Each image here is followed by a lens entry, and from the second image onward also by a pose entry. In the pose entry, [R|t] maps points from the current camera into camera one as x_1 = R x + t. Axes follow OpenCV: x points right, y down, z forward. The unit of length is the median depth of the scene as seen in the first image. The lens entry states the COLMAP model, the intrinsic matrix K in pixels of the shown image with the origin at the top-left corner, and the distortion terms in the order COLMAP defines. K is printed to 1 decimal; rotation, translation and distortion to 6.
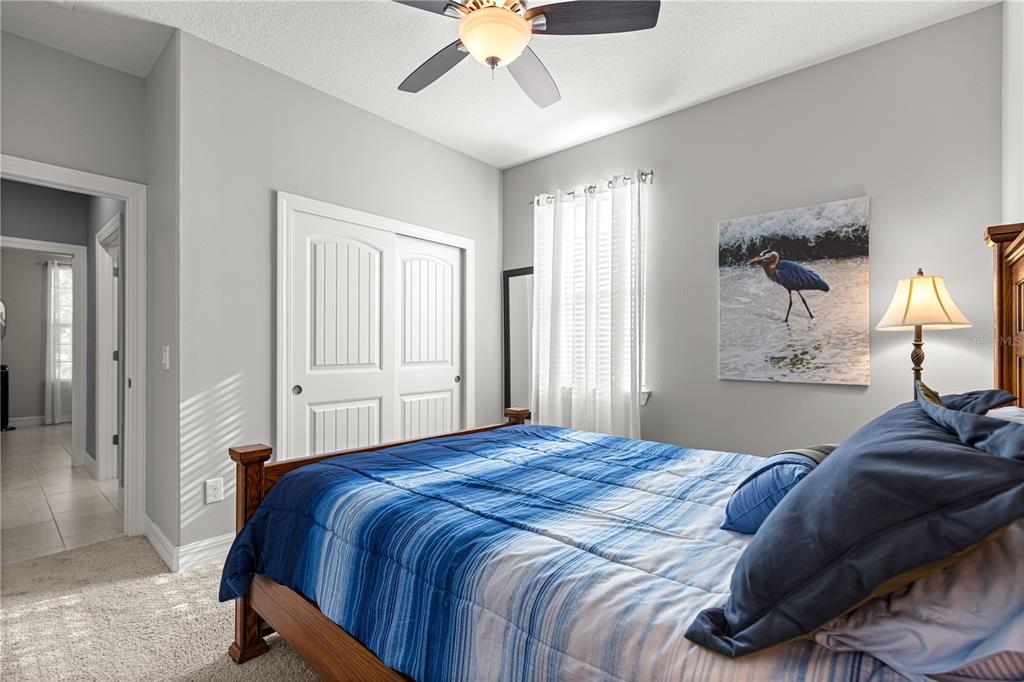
lens RADIAL K [[465.2, 0, 515.4], [0, 465.2, 348.3], [0, 0, 1]] dist [-0.005625, -0.000252]
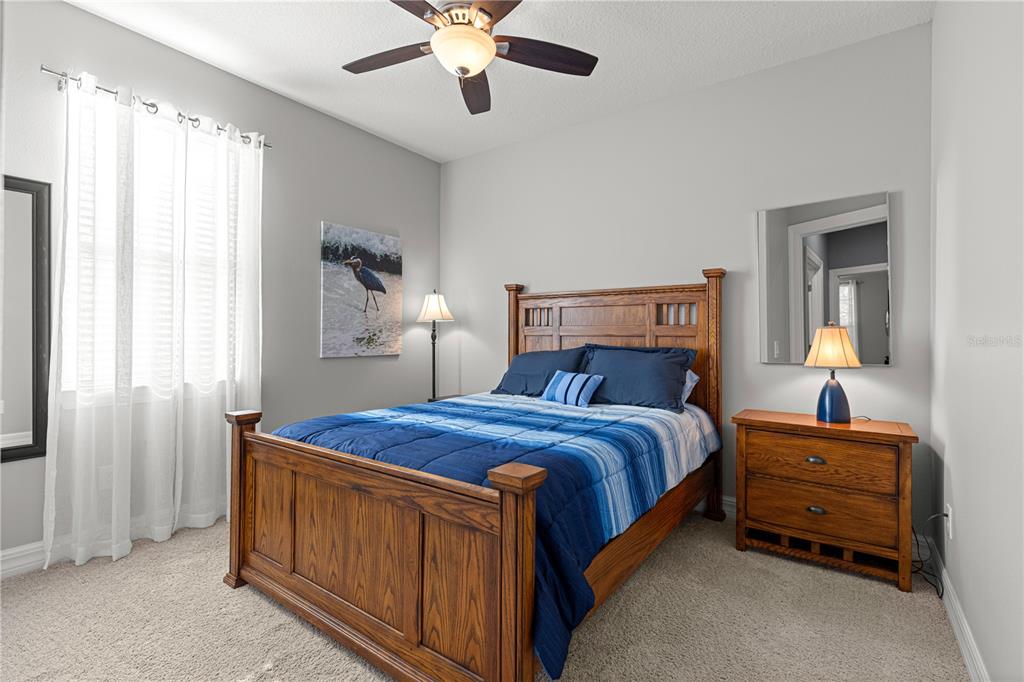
lens RADIAL K [[465.2, 0, 514.2], [0, 465.2, 332.3], [0, 0, 1]] dist [-0.005625, -0.000252]
pose [[-0.108094, 0.001674, 0.994139, -0.826514], [-0.005891, 0.999980, -0.002325, 0.003220], [-0.994123, -0.006108, -0.108082, 0.708911]]
